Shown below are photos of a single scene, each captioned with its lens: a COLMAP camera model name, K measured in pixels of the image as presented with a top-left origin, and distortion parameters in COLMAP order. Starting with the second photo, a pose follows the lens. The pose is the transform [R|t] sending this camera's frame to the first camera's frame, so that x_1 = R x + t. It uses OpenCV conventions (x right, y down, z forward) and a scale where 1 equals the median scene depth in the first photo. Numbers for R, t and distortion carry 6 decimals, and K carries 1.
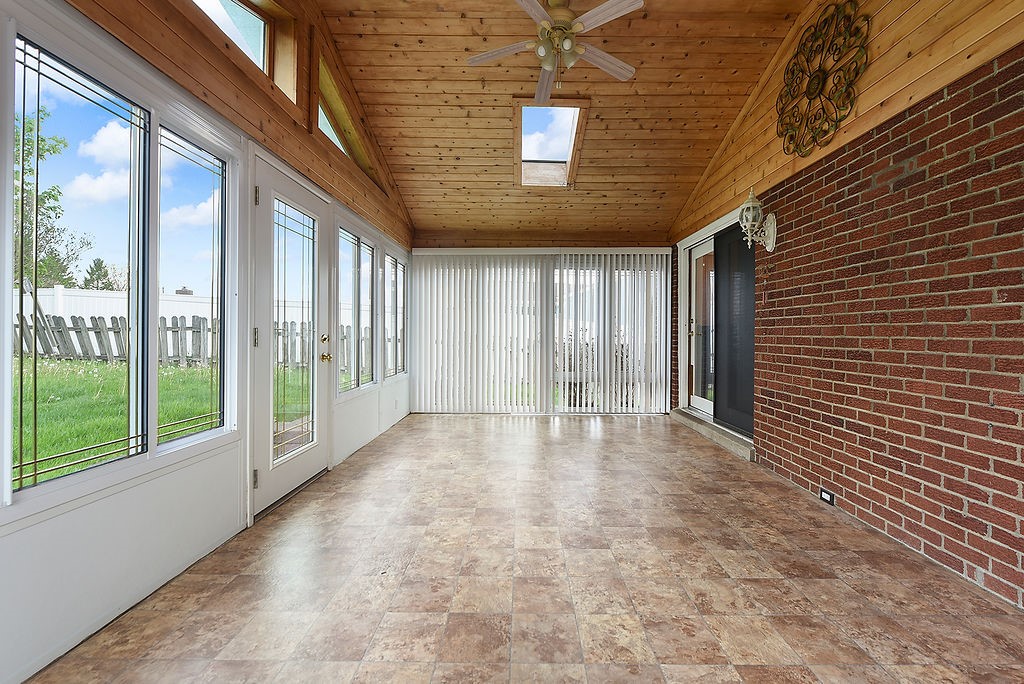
lens RADIAL K [[419.1, 0, 548.1], [0, 419.1, 330.5], [0, 0, 1]] dist [0.001450, -0.002493]
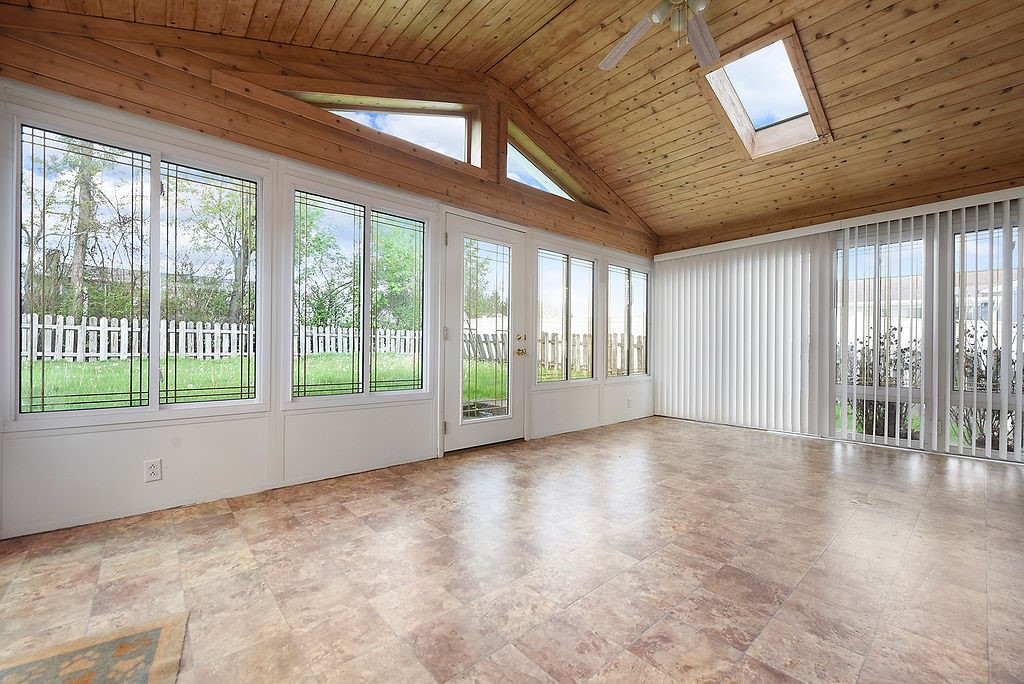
lens RADIAL K [[419.1, 0, 538.5], [0, 419.1, 344.0], [0, 0, 1]] dist [0.001450, -0.002493]
pose [[0.662569, -0.016486, -0.748819, 0.279187], [0.012355, 0.999862, -0.011081, 0.032795], [0.748899, -0.001910, 0.662682, 0.110374]]
